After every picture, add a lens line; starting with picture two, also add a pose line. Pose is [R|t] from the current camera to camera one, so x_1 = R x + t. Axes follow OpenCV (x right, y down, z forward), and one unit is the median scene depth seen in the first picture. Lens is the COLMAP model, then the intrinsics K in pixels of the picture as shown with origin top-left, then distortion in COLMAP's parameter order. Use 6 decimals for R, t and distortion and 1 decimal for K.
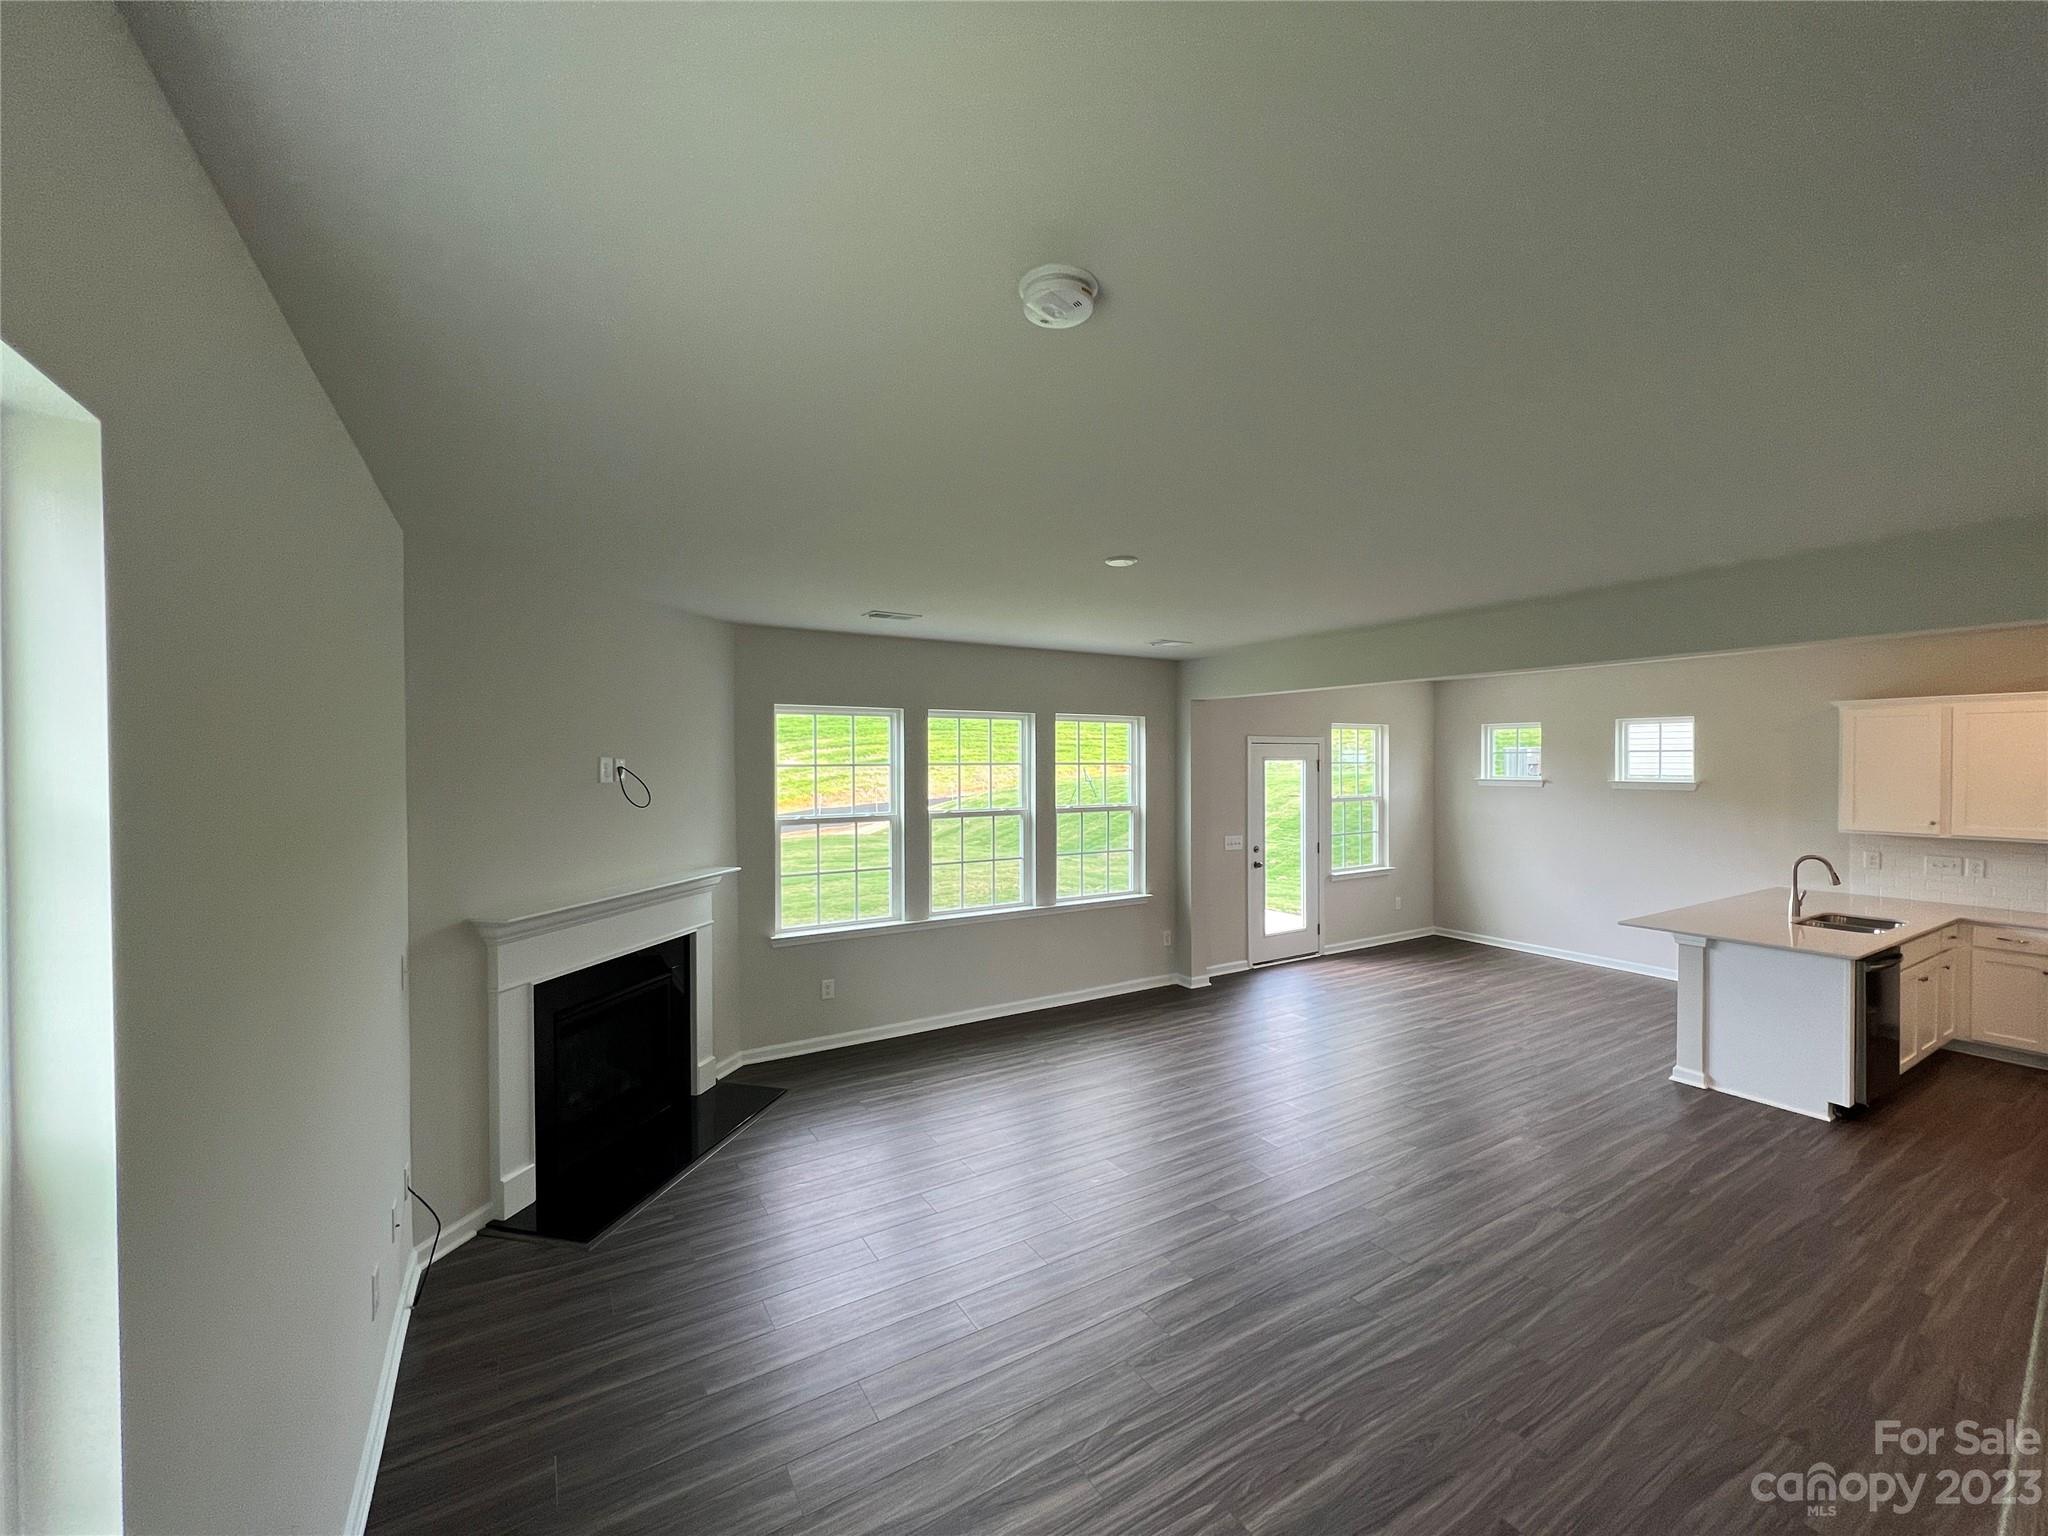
lens RADIAL K [[818.5, 0, 1024.0], [0, 818.5, 768.0], [0, 0, 1]] dist [-0.002470, -0.000413]
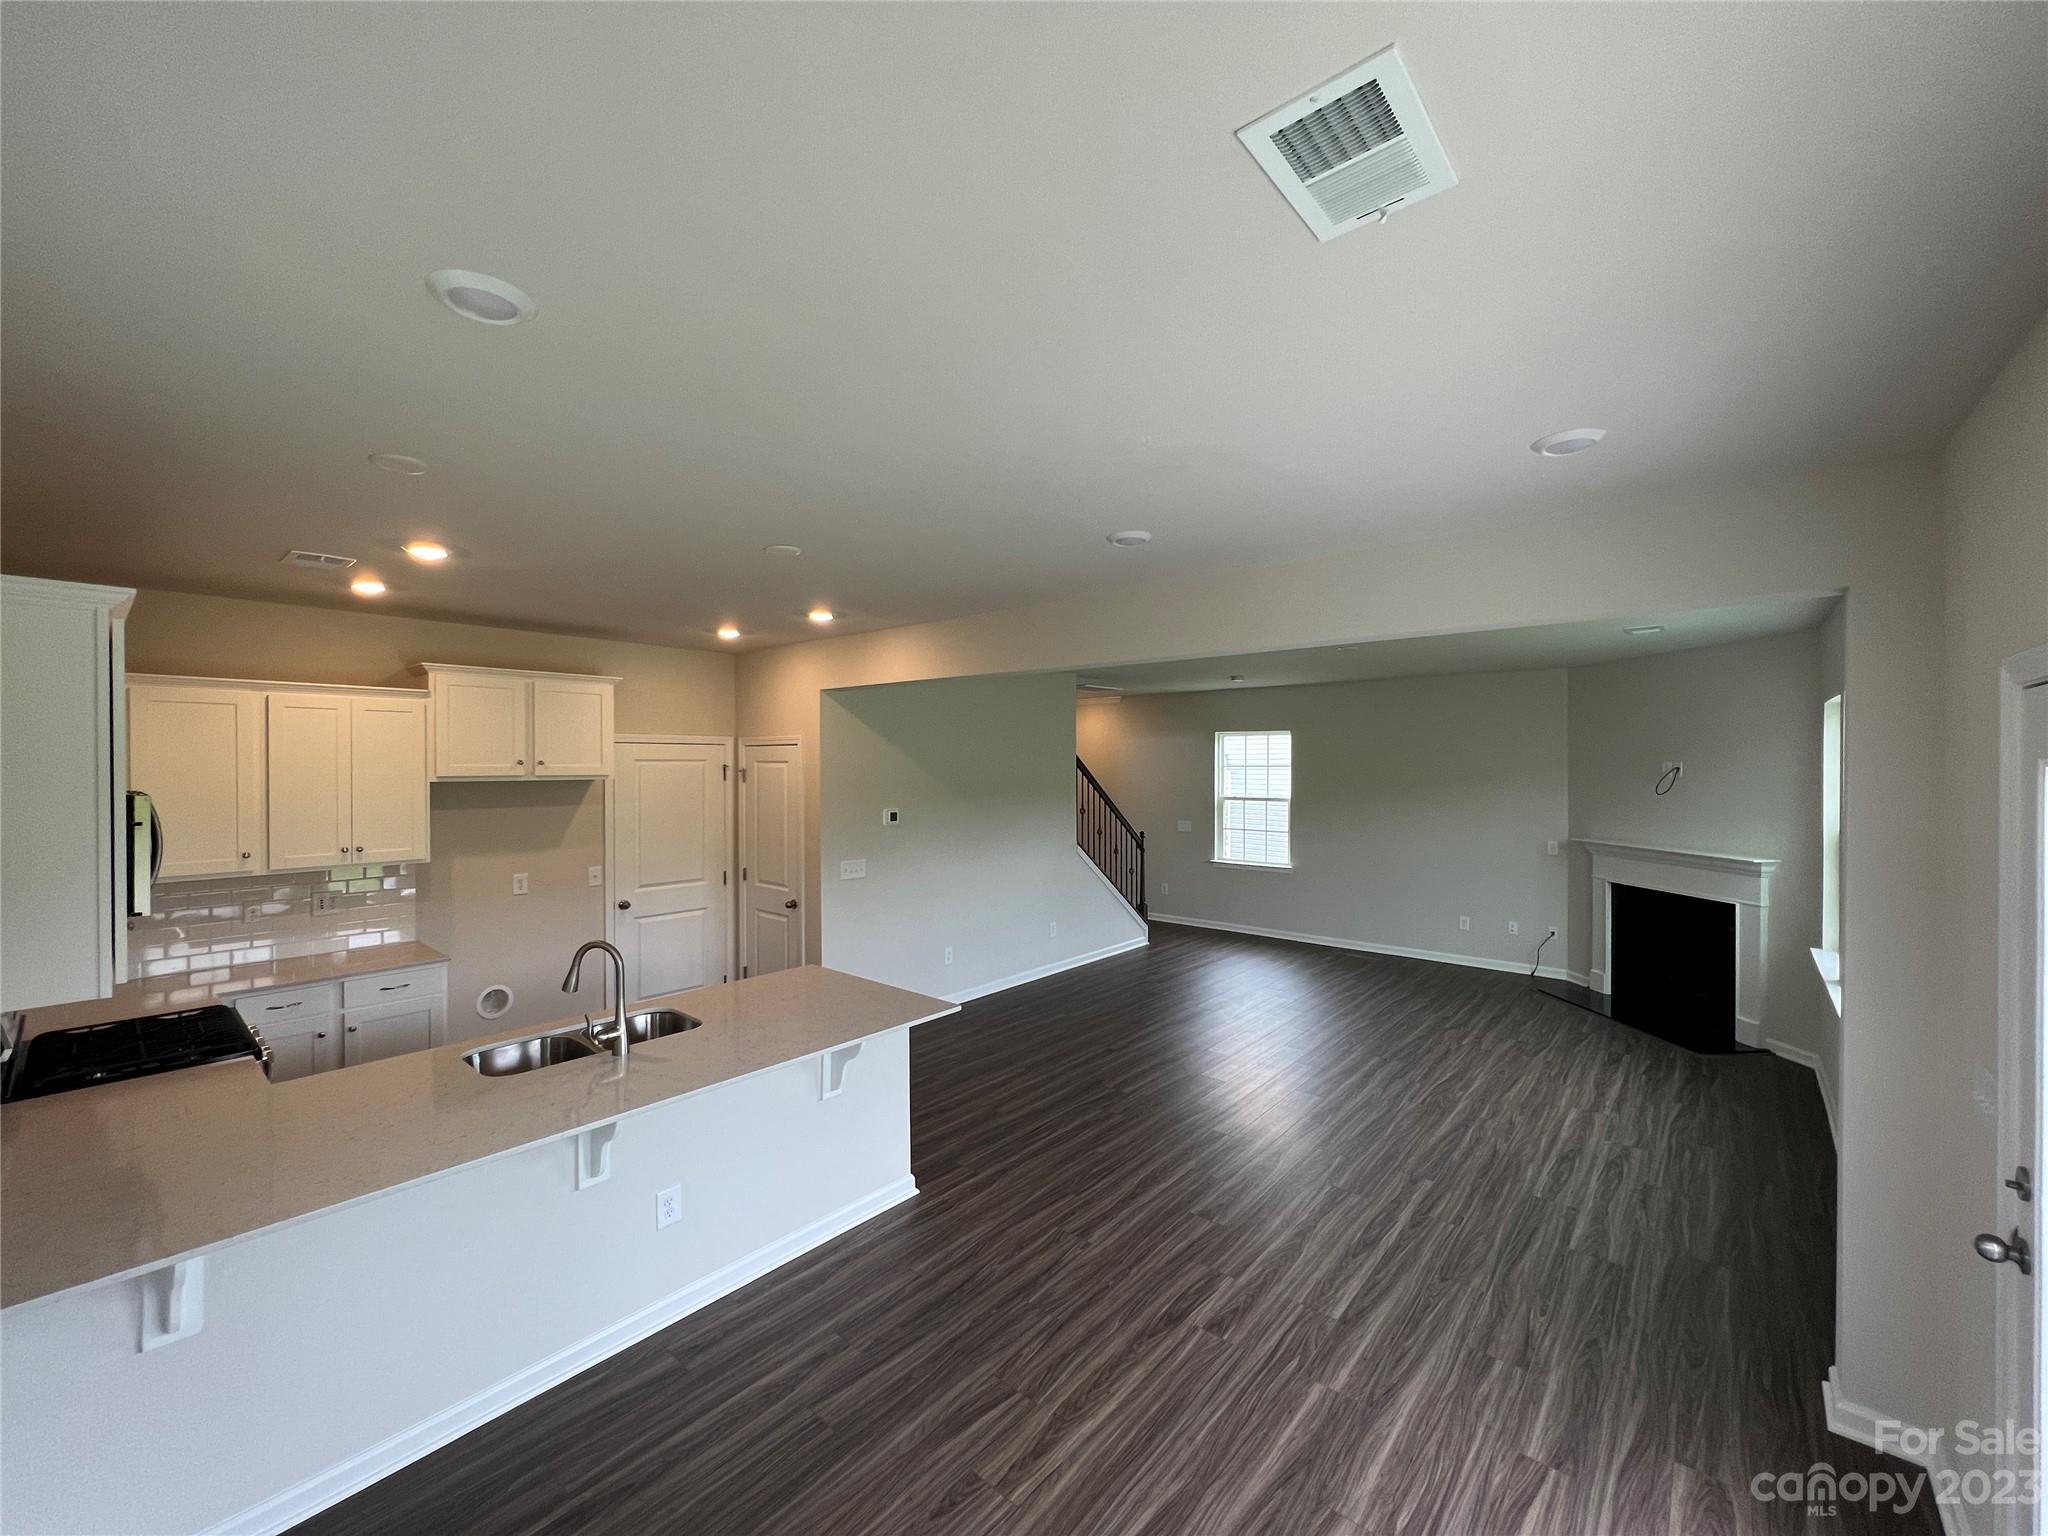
lens RADIAL K [[818.5, 0, 1024.0], [0, 818.5, 768.0], [0, 0, 1]] dist [-0.002470, -0.000413]
pose [[-0.951810, 0.006691, -0.306615, 0.773090], [0.001782, 0.999866, 0.016288, -0.018998], [0.306683, 0.014956, -0.951694, 1.451118]]
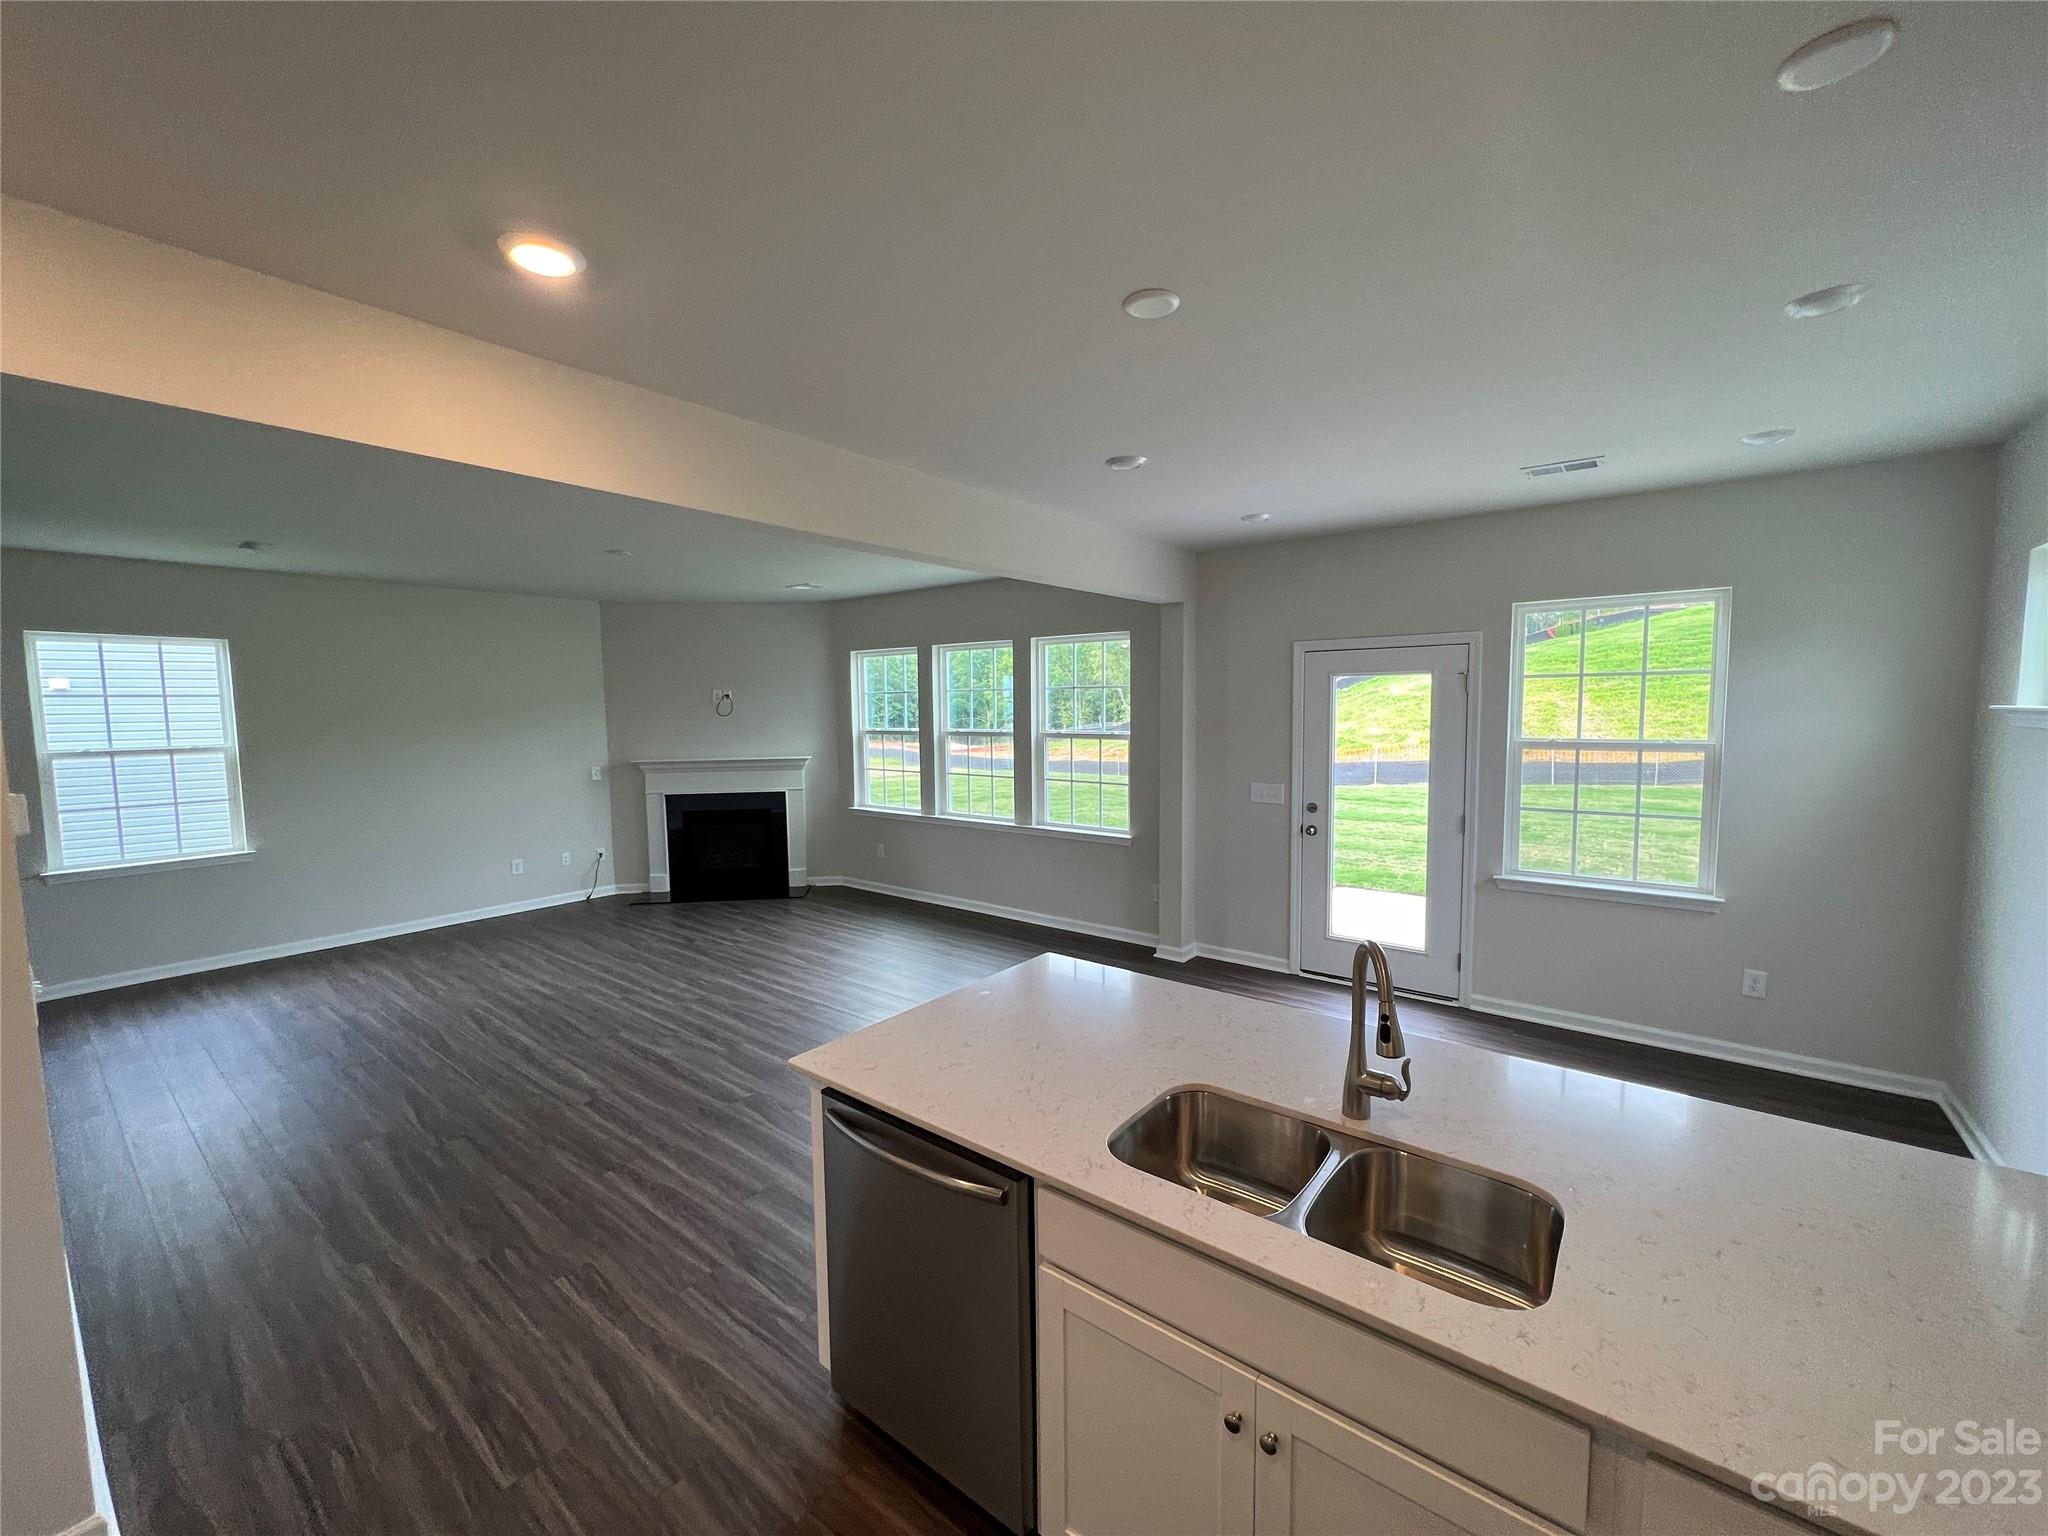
lens RADIAL K [[818.5, 0, 1024.0], [0, 818.5, 768.0], [0, 0, 1]] dist [-0.002470, -0.000413]
pose [[0.353232, 0.073361, -0.932655, 1.079108], [0.002212, 0.996852, 0.079249, 0.014688], [0.935533, -0.030056, 0.351958, 0.690212]]
